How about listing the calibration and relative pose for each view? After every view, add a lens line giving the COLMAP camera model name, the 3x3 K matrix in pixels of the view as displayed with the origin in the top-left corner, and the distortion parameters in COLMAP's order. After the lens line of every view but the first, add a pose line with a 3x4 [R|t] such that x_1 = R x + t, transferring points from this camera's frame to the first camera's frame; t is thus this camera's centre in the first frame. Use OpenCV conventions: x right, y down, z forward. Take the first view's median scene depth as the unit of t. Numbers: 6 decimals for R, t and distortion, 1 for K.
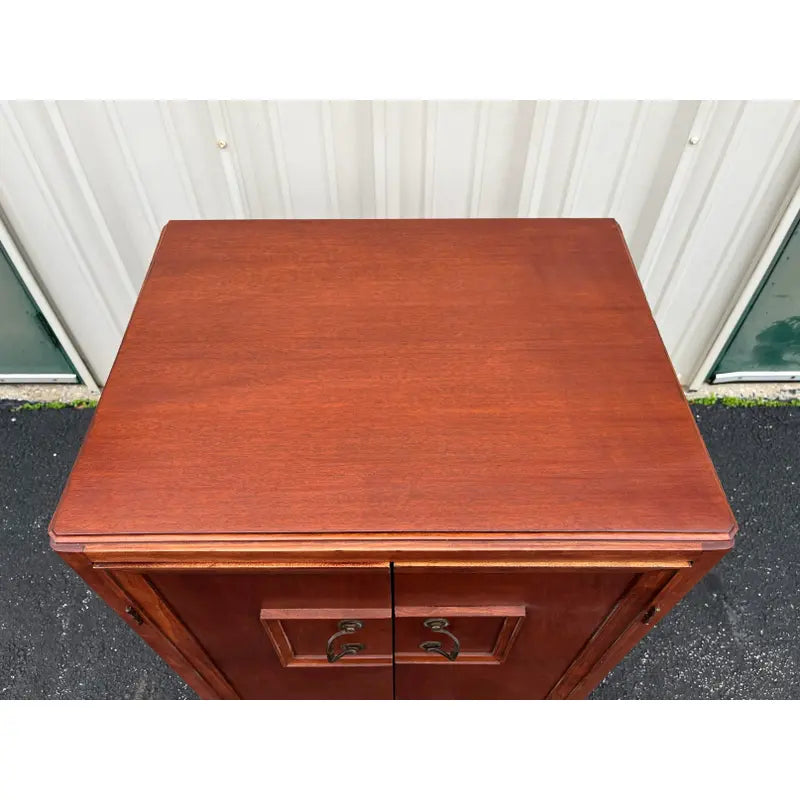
lens RADIAL K [[615.6, 0, 396.6], [0, 615.6, 400.1], [0, 0, 1]] dist [0.068075, -0.102993]
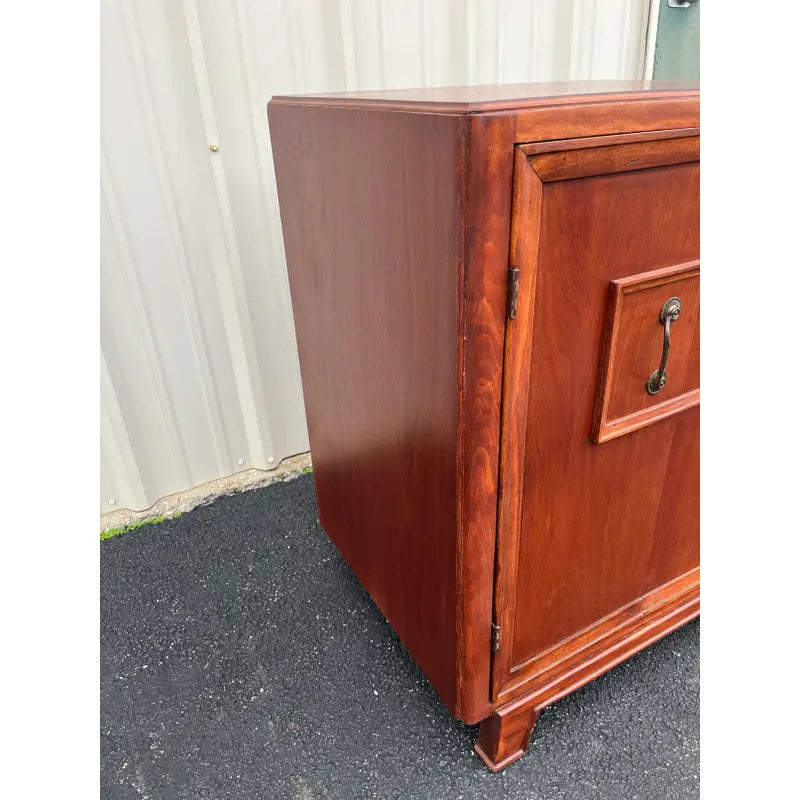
lens RADIAL K [[615.6, 0, 407.6], [0, 615.6, 402.2], [0, 0, 1]] dist [0.068075, -0.102993]
pose [[0.871588, -0.256039, 0.418066, -0.470809], [0.403989, 0.858216, -0.316636, 0.343039], [-0.277719, 0.444870, 0.851447, 0.208457]]
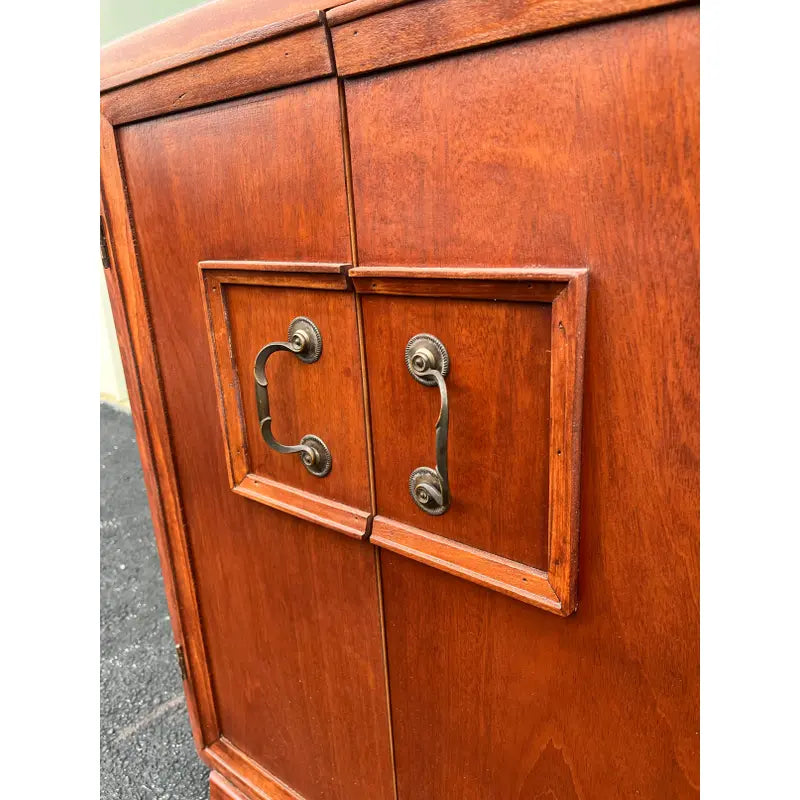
lens RADIAL K [[615.6, 0, 402.4], [0, 615.6, 393.6], [0, 0, 1]] dist [0.068075, -0.102993]
pose [[0.782316, 0.141430, -0.606614, 0.198195], [-0.453662, 0.796706, -0.399313, 0.329862], [0.426818, 0.587586, 0.687437, 0.373427]]
